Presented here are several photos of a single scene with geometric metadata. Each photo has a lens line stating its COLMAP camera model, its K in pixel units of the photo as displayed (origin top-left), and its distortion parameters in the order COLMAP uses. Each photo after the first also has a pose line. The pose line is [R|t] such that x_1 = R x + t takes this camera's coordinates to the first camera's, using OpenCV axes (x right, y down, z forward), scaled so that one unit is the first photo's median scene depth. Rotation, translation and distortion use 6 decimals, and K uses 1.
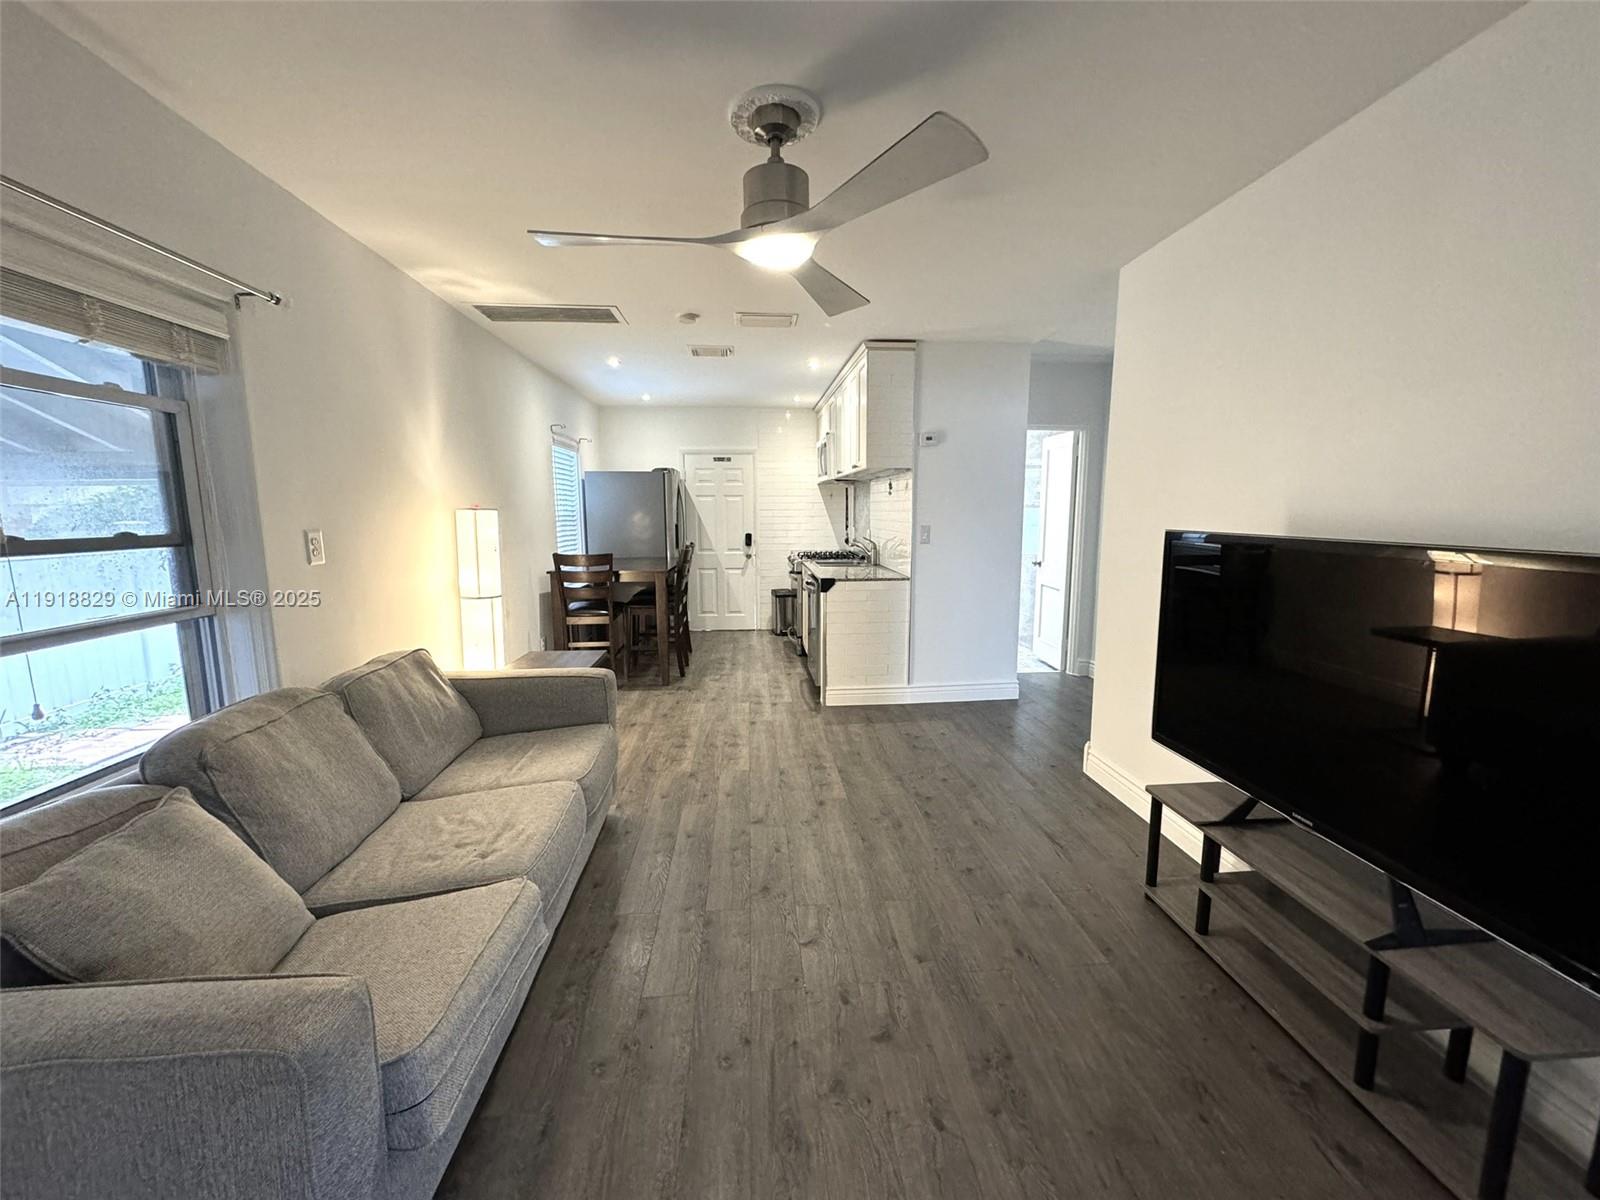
lens RADIAL K [[632.6, 0, 800.4], [0, 632.6, 594.8], [0, 0, 1]] dist [-0.007073, 0.000577]
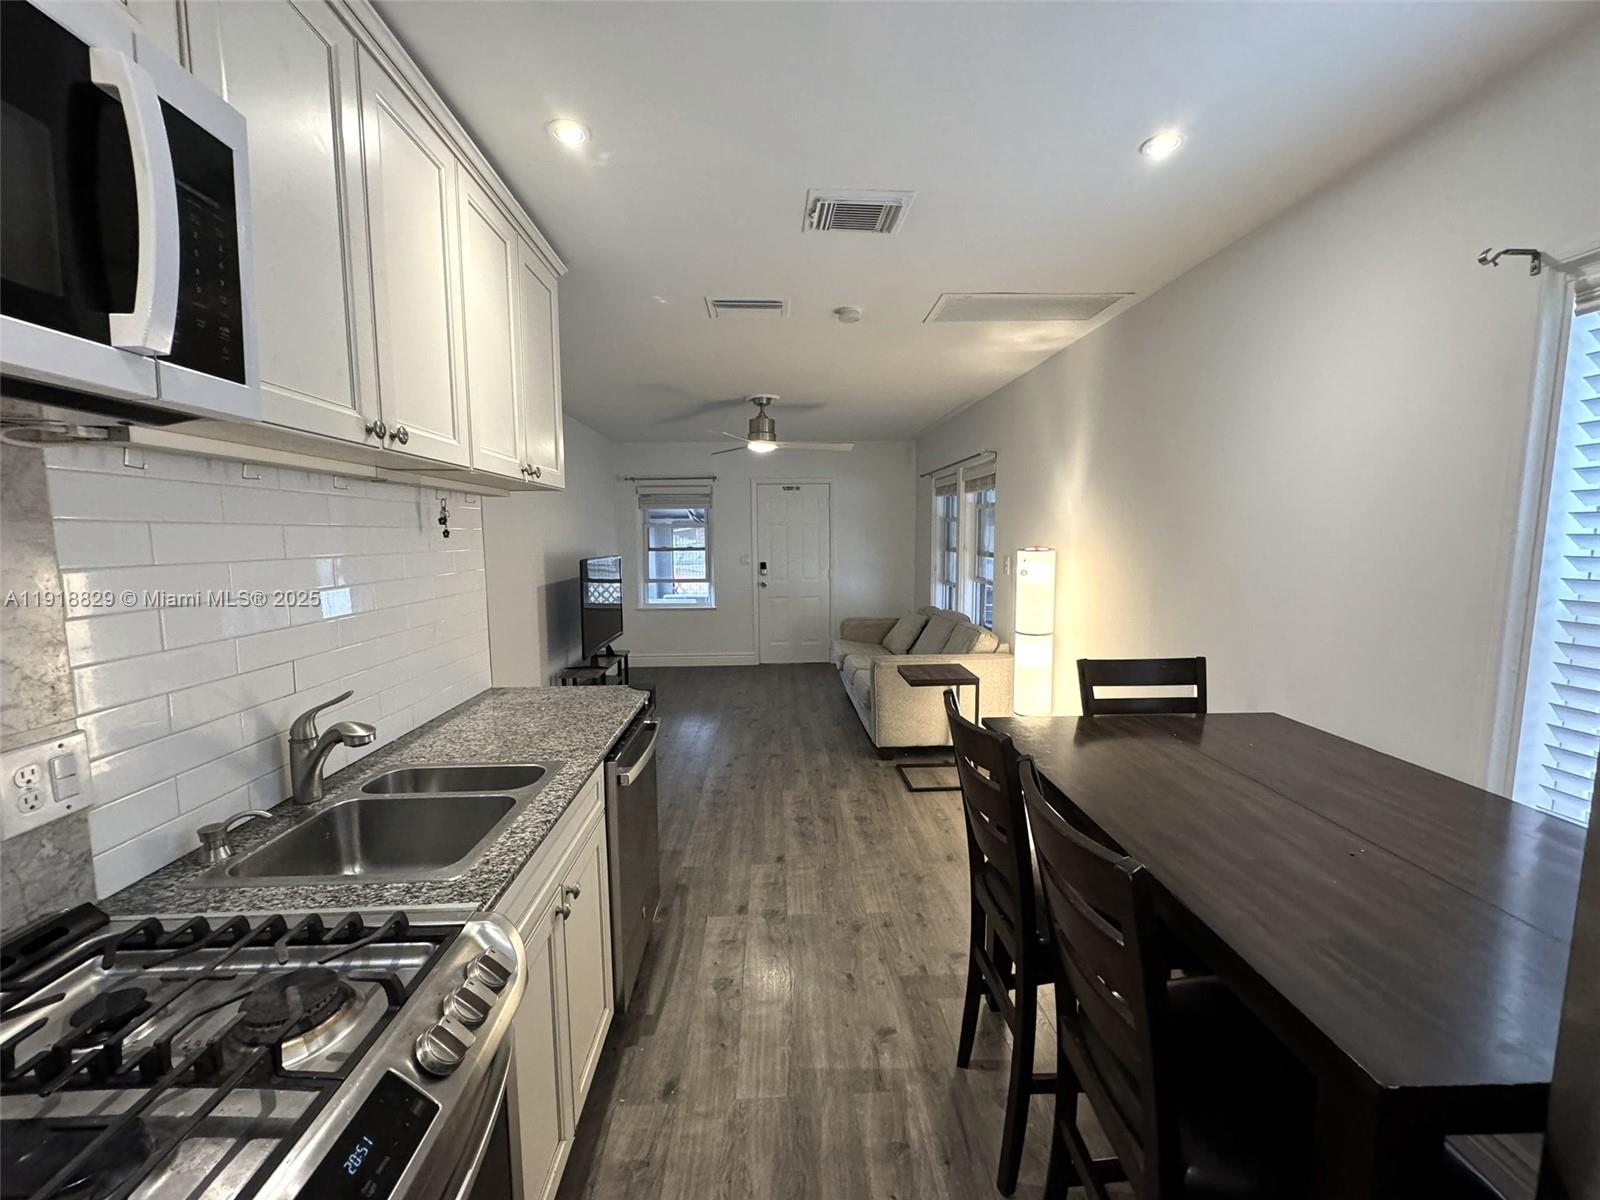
lens RADIAL K [[632.6, 0, 798.7], [0, 632.6, 597.0], [0, 0, 1]] dist [-0.007073, 0.000577]
pose [[-0.999111, 0.005453, 0.041814, -0.143801], [0.015530, 0.969486, 0.244654, -0.286393], [-0.039204, 0.245086, -0.968708, 1.823890]]
